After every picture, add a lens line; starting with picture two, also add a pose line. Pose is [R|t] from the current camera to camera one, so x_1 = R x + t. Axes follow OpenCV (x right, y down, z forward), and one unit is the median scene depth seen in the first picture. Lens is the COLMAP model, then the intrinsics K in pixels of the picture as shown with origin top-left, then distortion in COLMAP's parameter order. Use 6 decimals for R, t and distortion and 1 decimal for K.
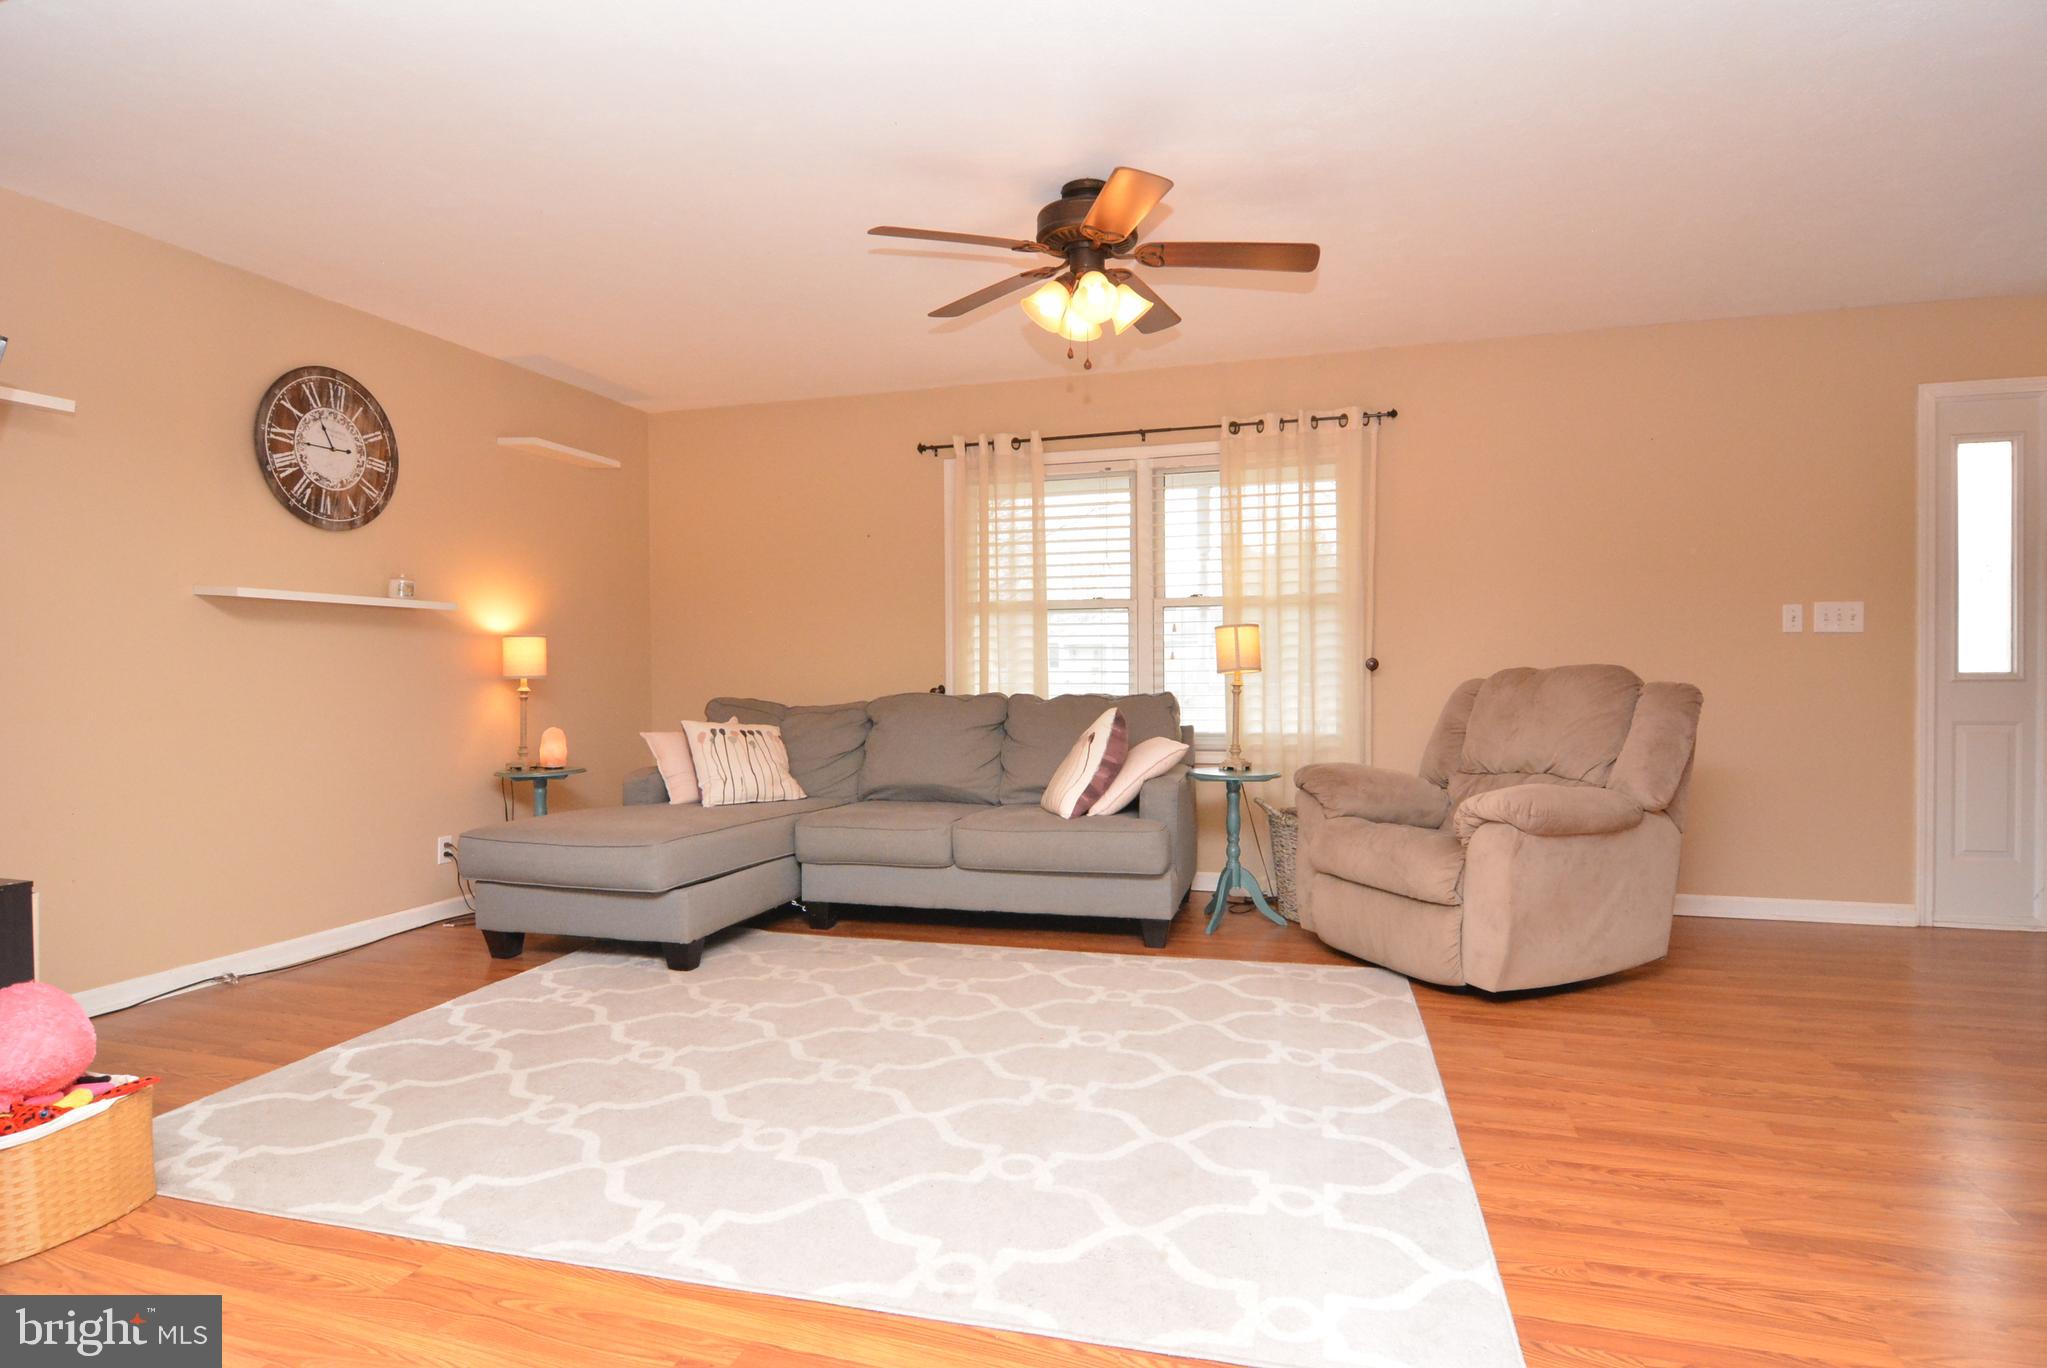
lens RADIAL K [[1095.6, 0, 1016.9], [0, 1095.6, 684.5], [0, 0, 1]] dist [-0.009818, -0.008414]
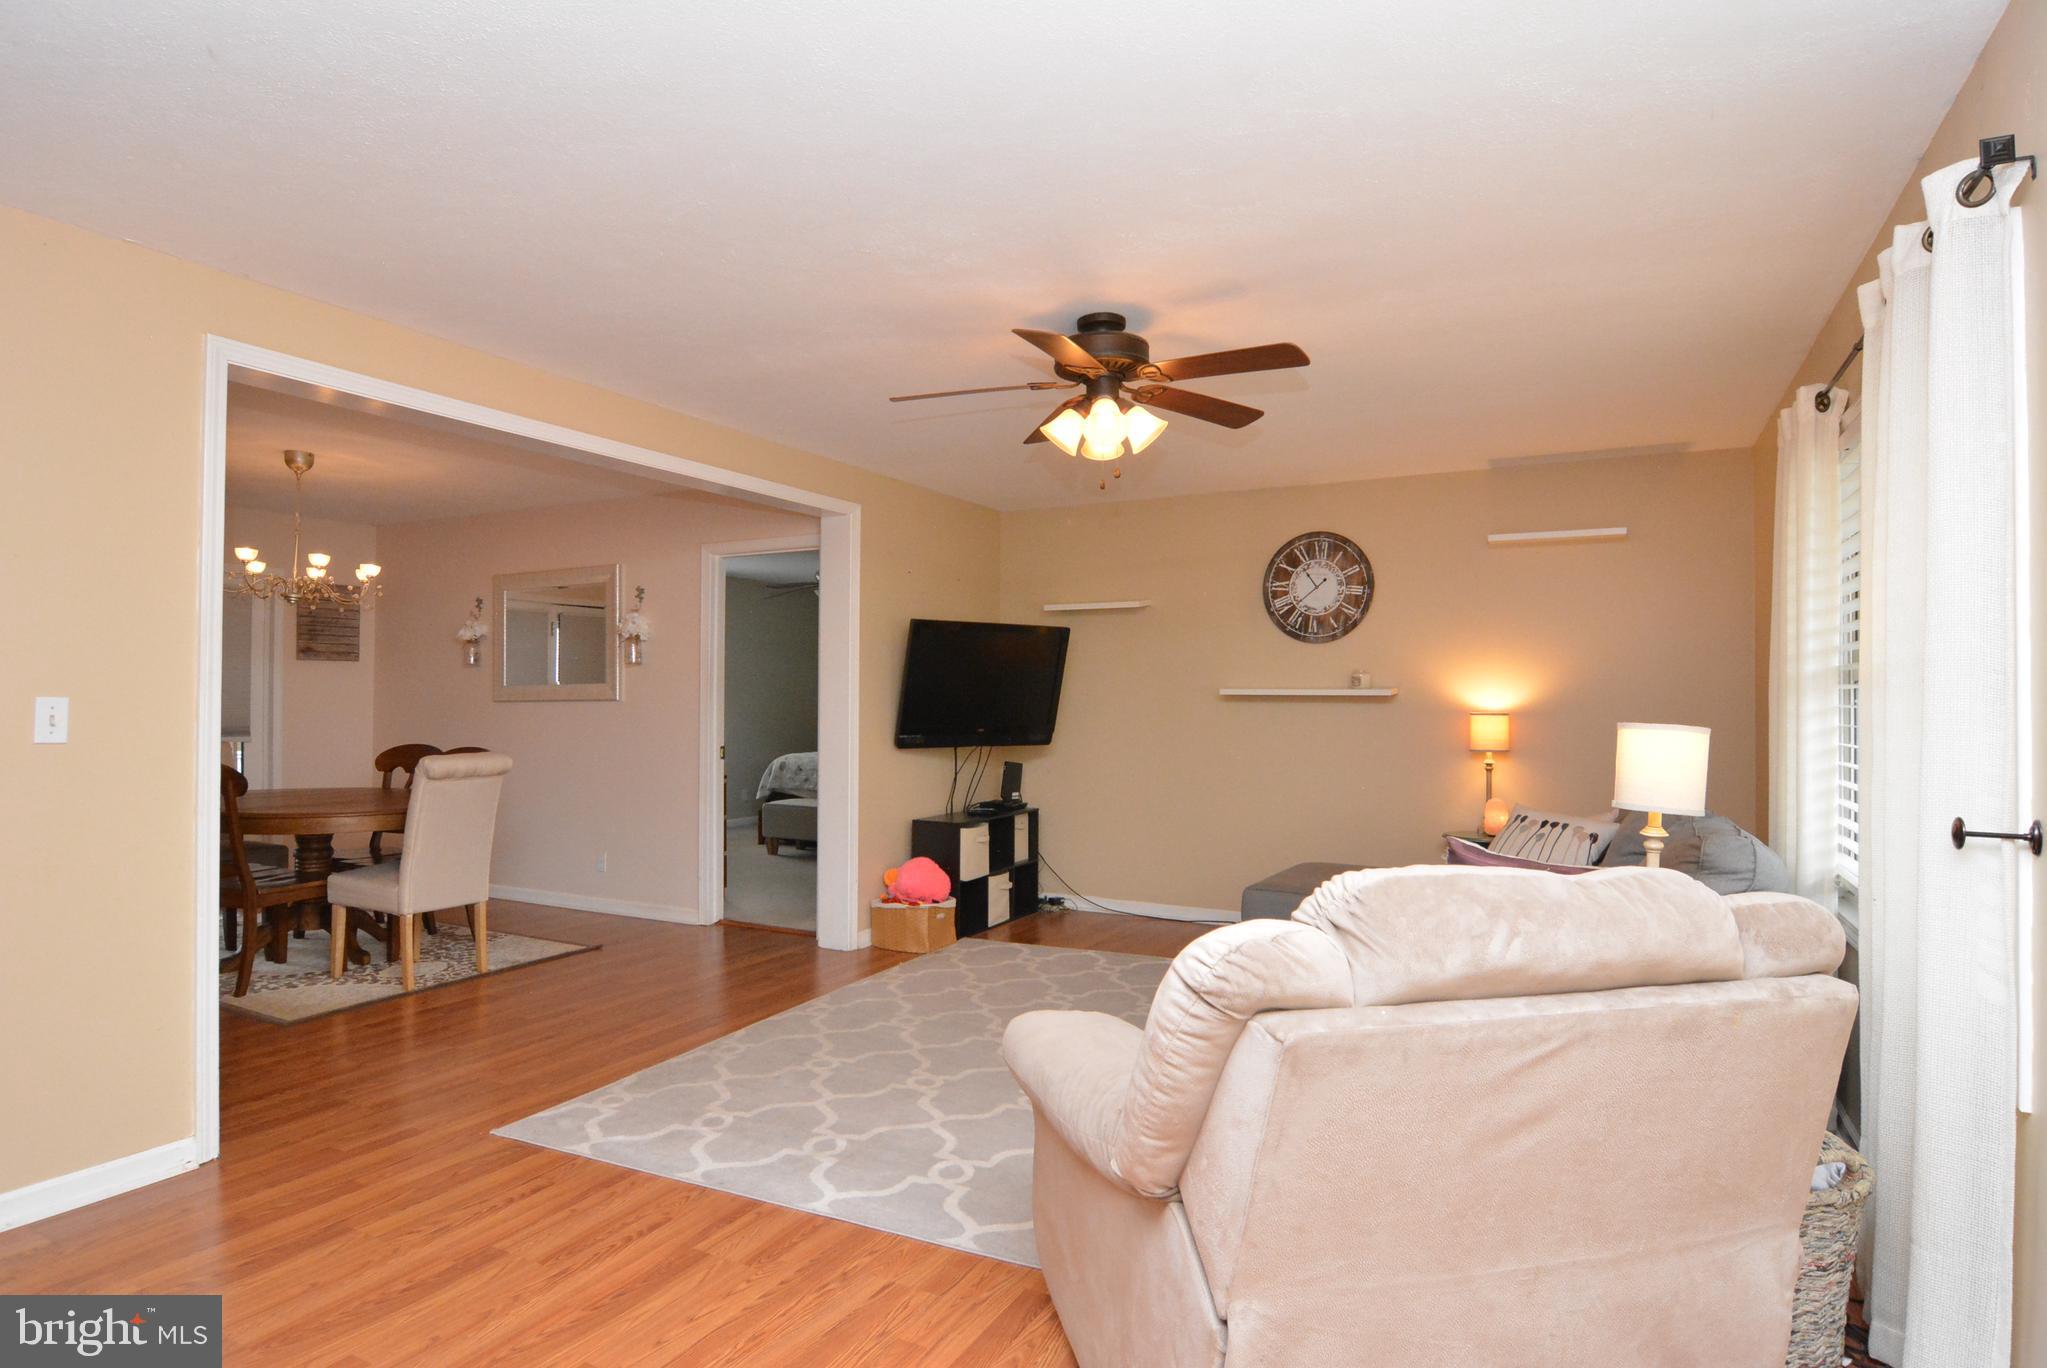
lens RADIAL K [[1095.6, 0, 1025.5], [0, 1095.6, 683.7], [0, 0, 1]] dist [-0.009818, -0.008414]
pose [[-0.175209, -0.006657, -0.984509, 0.829473], [-0.015486, 0.999872, -0.004005, -0.071331], [0.984409, 0.014545, -0.175290, 0.828194]]
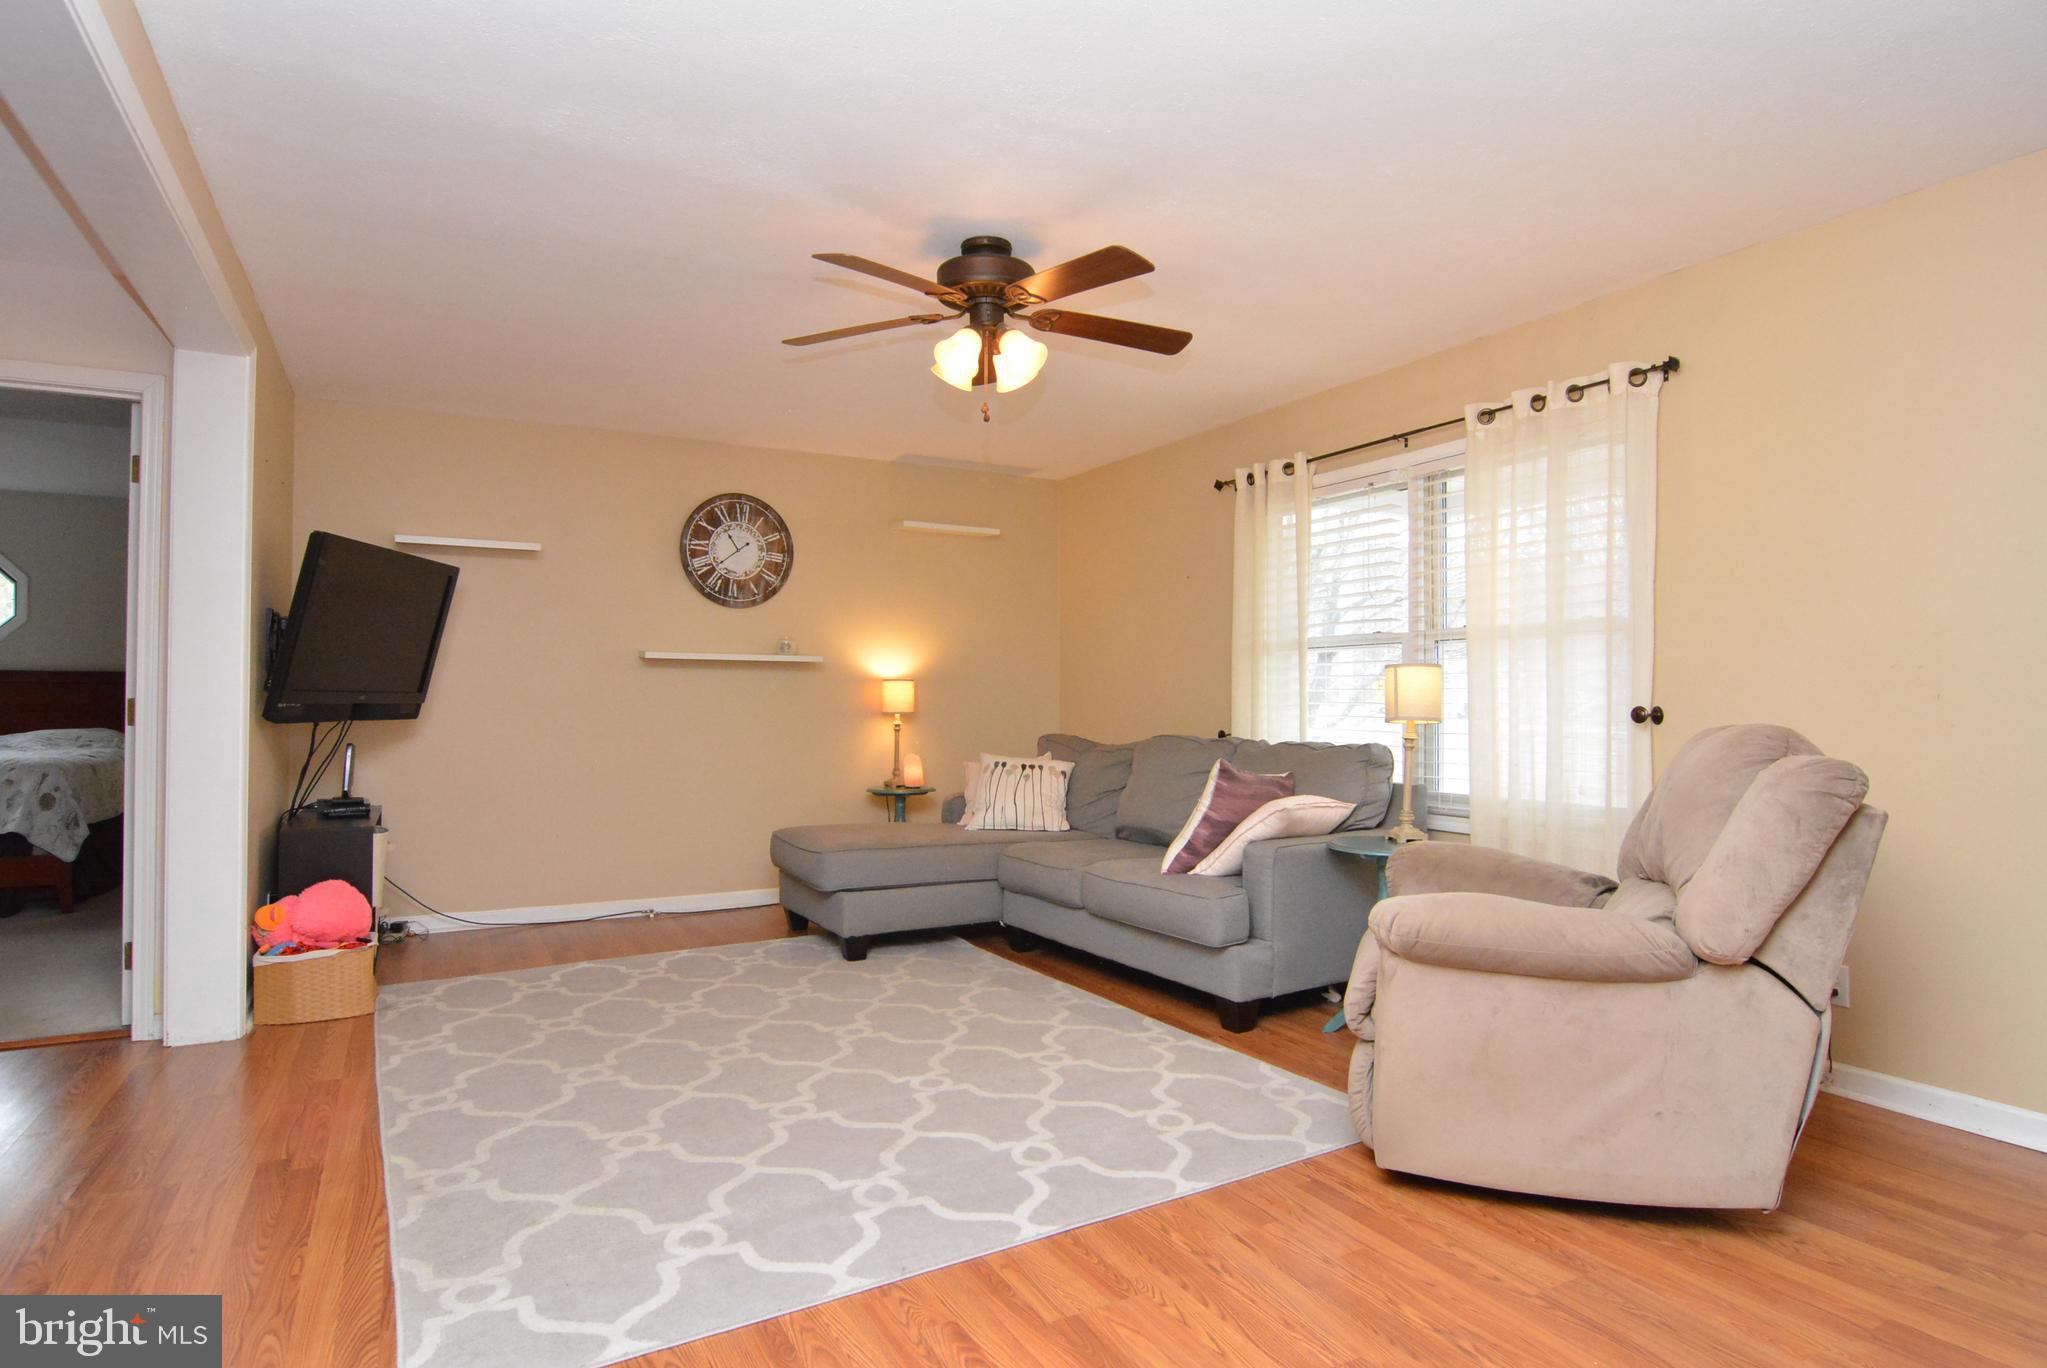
lens RADIAL K [[1095.6, 0, 1017.0], [0, 1095.6, 685.0], [0, 0, 1]] dist [-0.009818, -0.008414]
pose [[0.719186, -0.000662, -0.694817, 0.585782], [-0.017513, 0.999665, -0.019080, -0.019249], [0.694597, 0.025891, 0.718933, 0.221735]]
